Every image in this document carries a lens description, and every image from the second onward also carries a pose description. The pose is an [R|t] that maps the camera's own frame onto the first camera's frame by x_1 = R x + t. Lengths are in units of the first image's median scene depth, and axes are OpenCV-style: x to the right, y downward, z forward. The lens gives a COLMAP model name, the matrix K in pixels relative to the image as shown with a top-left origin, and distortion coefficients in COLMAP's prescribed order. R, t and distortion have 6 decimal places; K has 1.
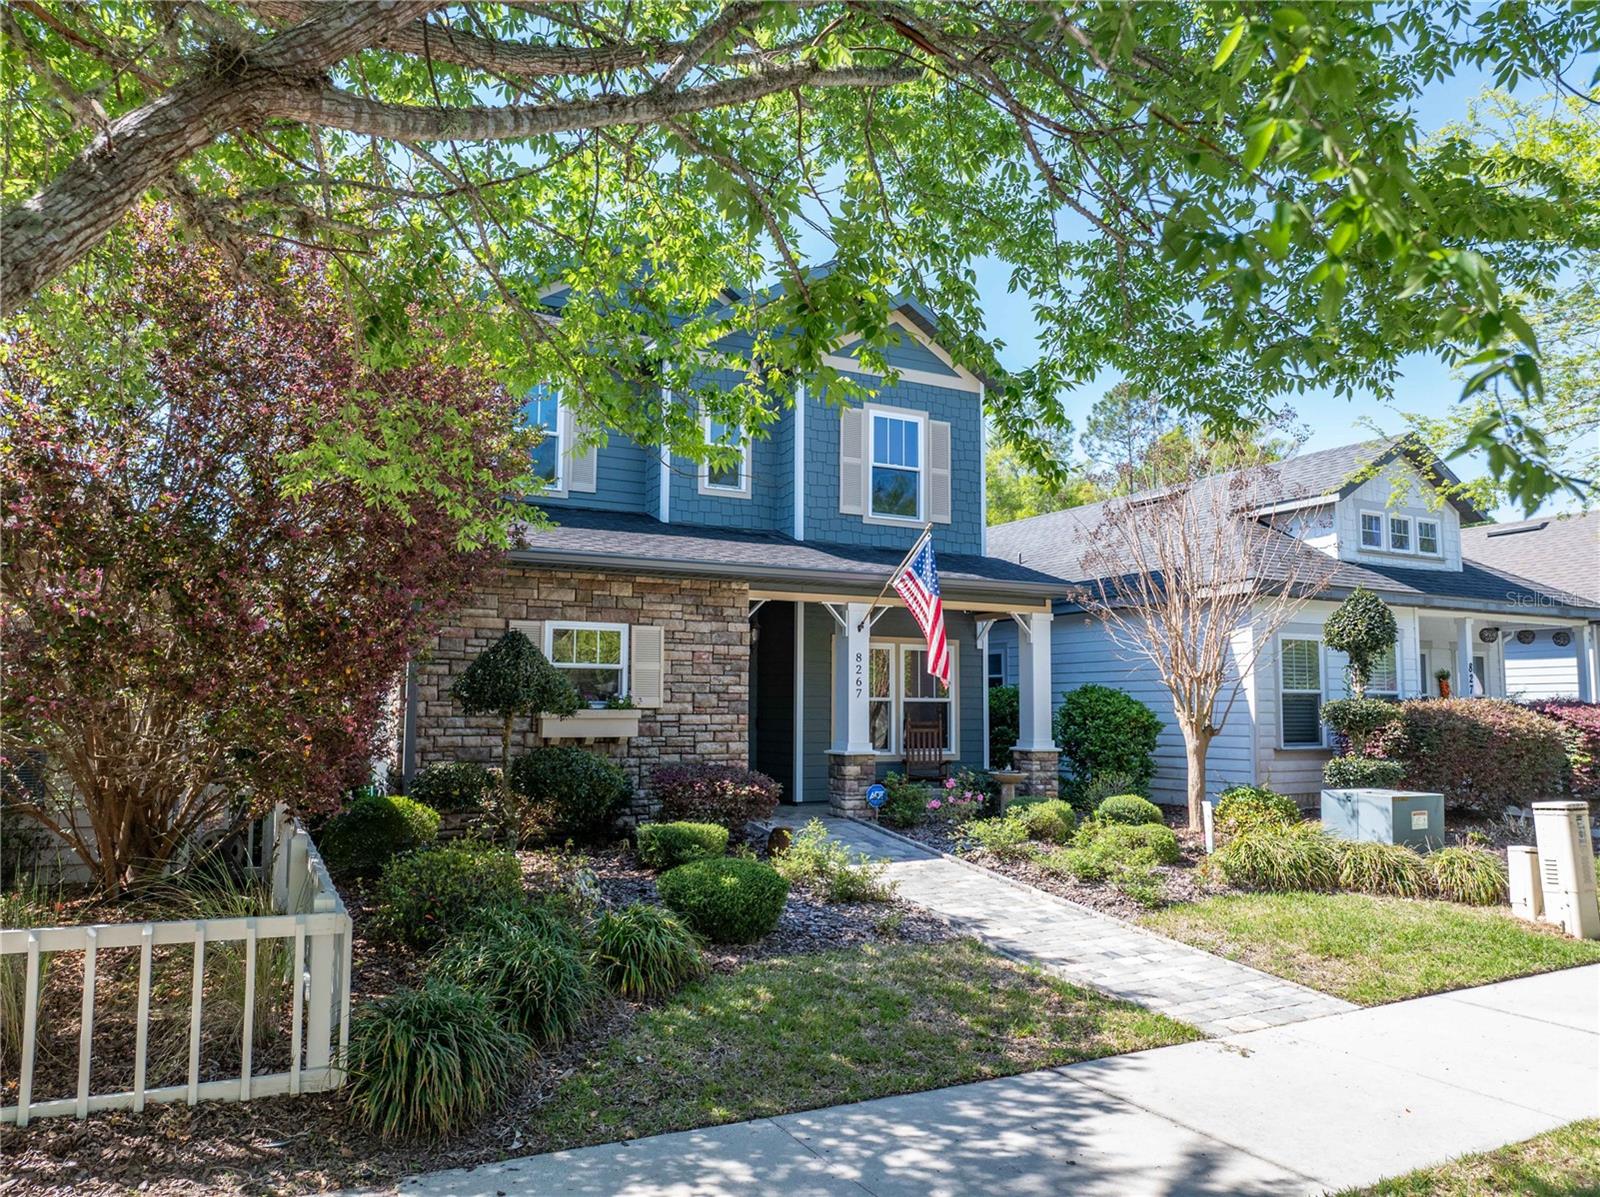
lens RADIAL K [[1125.8, 0, 800.0], [0, 1125.8, 598.5], [0, 0, 1]] dist [-0.048180, 0.013469]
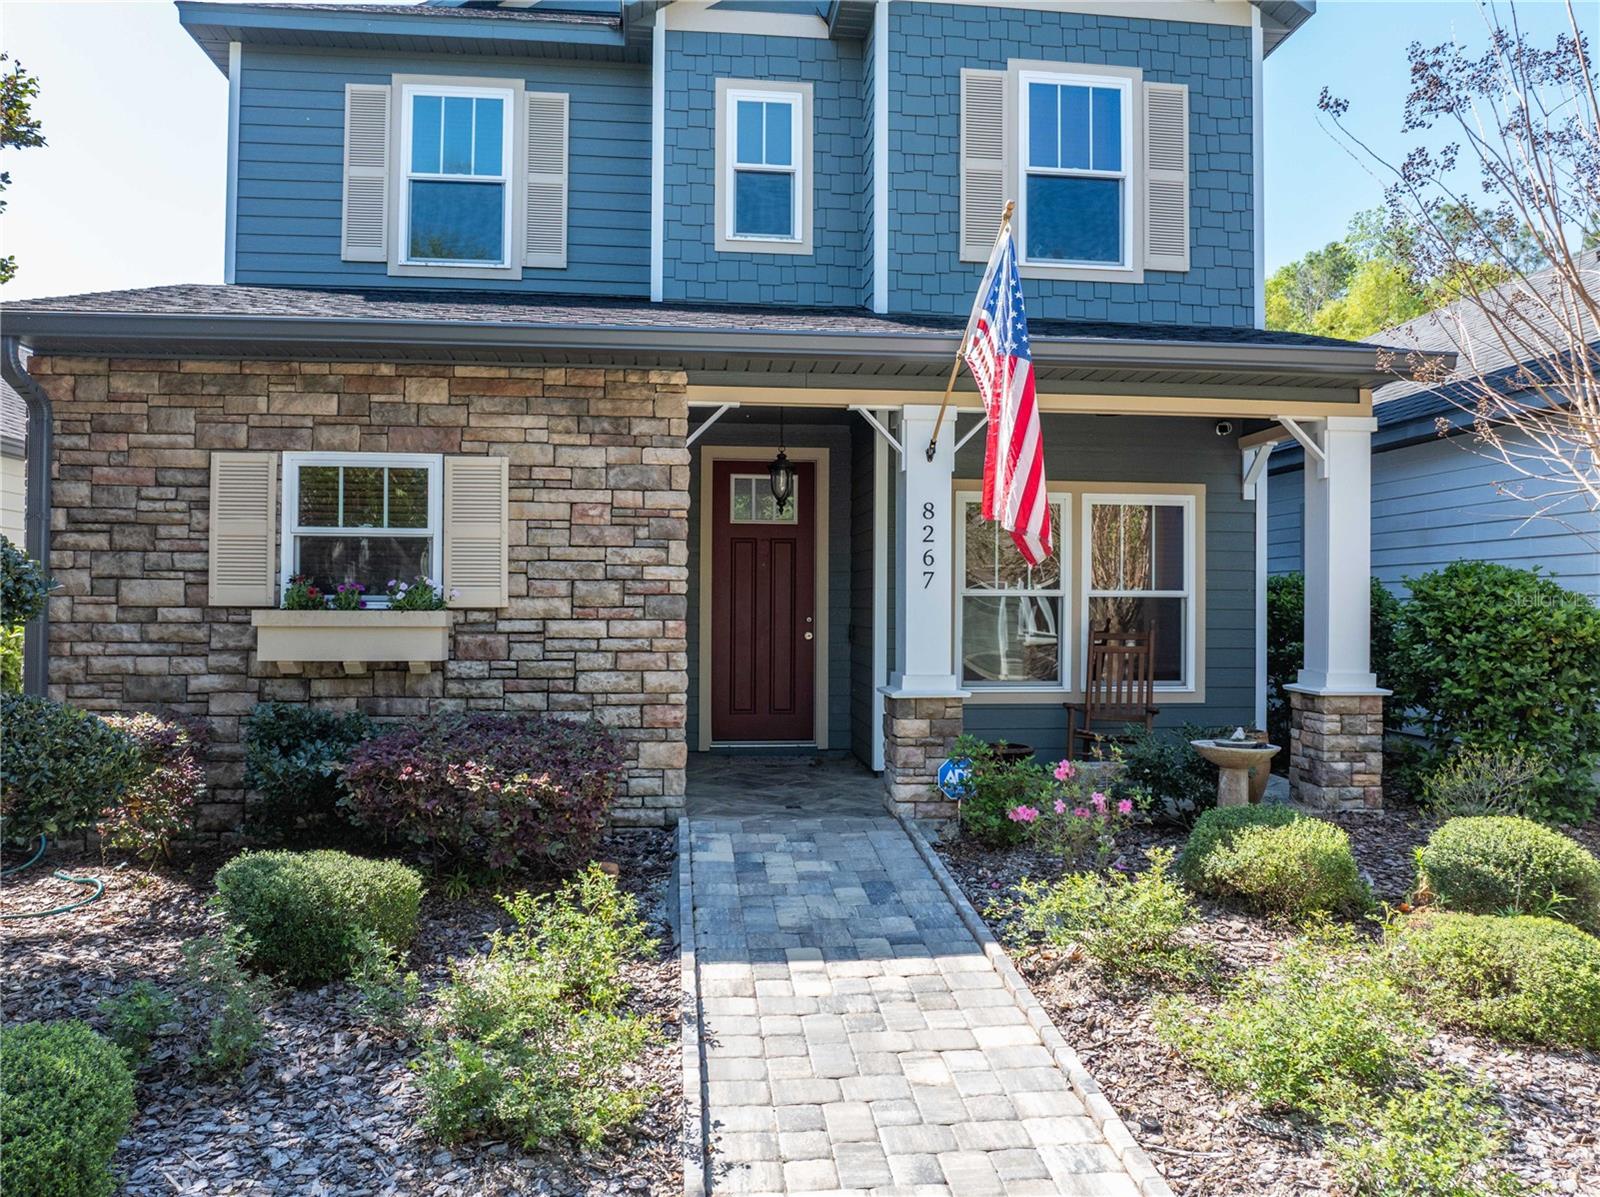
lens RADIAL K [[1125.8, 0, 800.0], [0, 1125.8, 598.5], [0, 0, 1]] dist [-0.048180, 0.013469]
pose [[0.930336, -0.003345, -0.366693, 0.202632], [0.035371, 0.996114, 0.080654, 0.053279], [0.364998, -0.088006, 0.926839, 0.540919]]
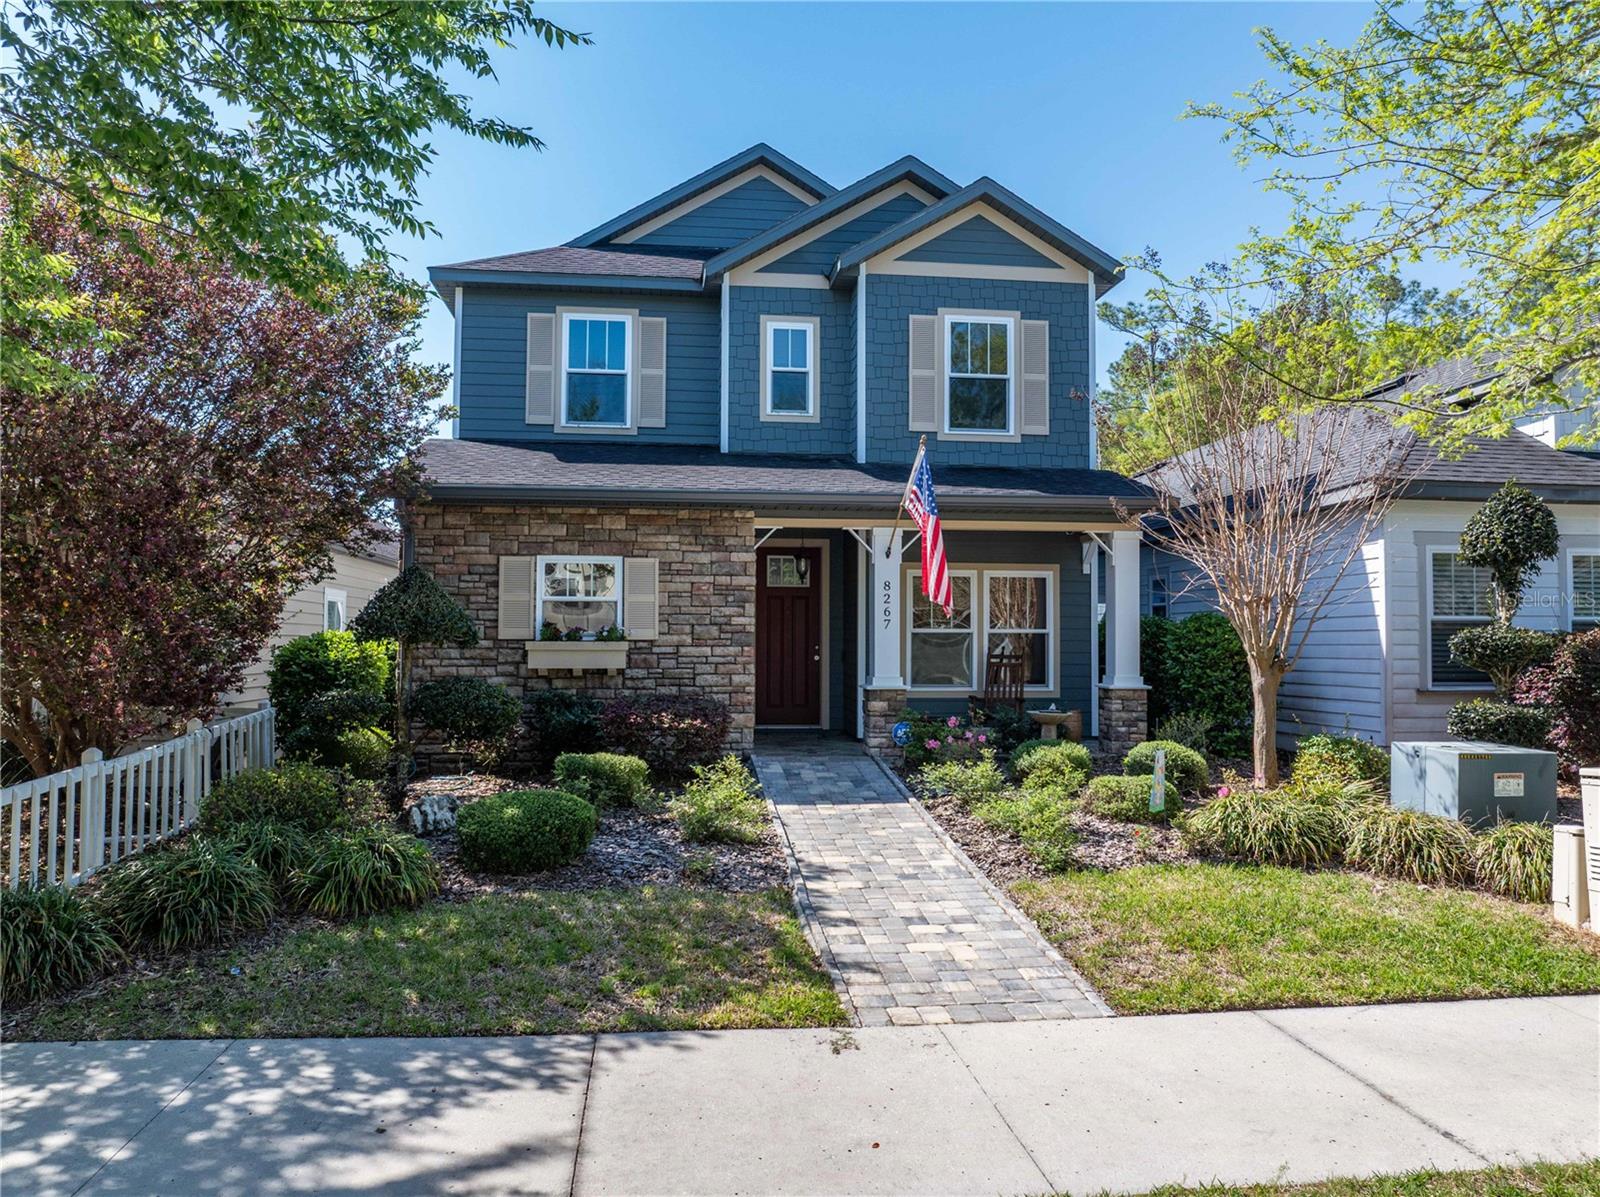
lens RADIAL K [[1125.8, 0, 800.0], [0, 1125.8, 598.5], [0, 0, 1]] dist [-0.048180, 0.013469]
pose [[0.933820, -0.015603, -0.357402, 0.345156], [0.035921, 0.998089, 0.050281, 0.014880], [0.355934, -0.059791, 0.932596, 0.115384]]
